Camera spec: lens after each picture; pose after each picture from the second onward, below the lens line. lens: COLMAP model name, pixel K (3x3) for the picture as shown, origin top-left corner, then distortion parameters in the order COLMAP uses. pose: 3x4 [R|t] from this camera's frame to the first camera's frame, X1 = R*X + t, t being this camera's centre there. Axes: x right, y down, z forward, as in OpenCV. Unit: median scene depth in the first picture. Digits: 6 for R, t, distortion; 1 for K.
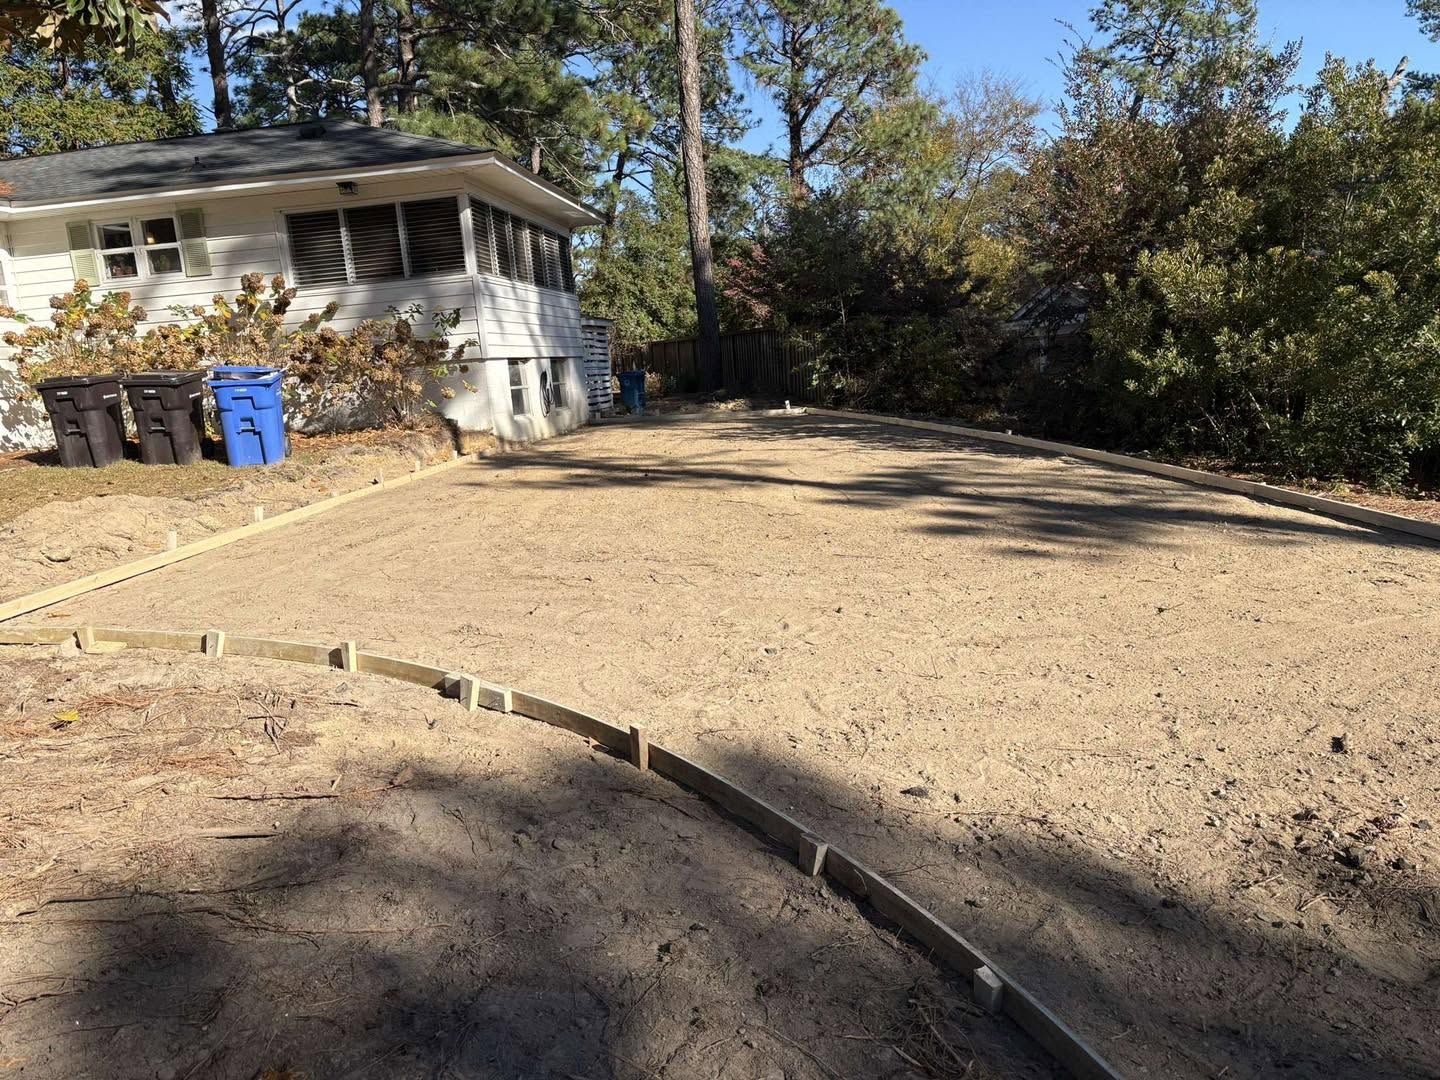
lens RADIAL K [[1078.2, 0, 720.0], [0, 1078.2, 540.0], [0, 0, 1]] dist [0.052074, -0.066848]
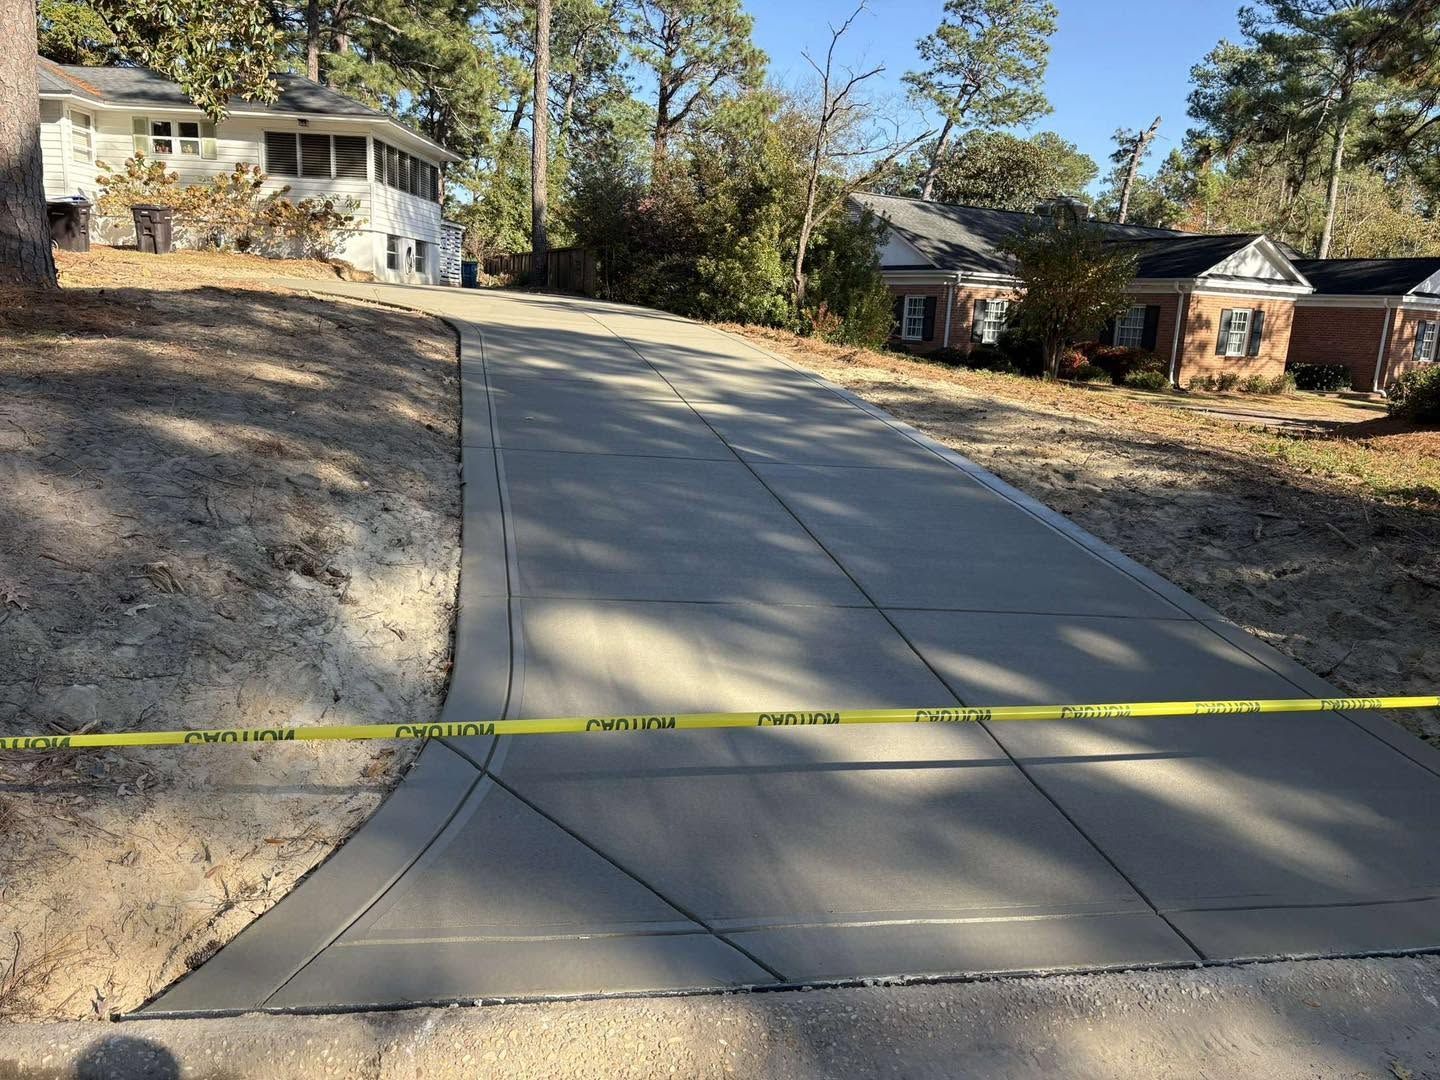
lens RADIAL K [[1078.2, 0, 720.0], [0, 1078.2, 540.0], [0, 0, 1]] dist [0.052074, -0.066848]
pose [[0.987867, 0.115160, 0.104198, 0.175529], [-0.119629, 0.992103, 0.037684, 0.161097], [-0.099035, -0.049692, 0.993842, -0.685064]]
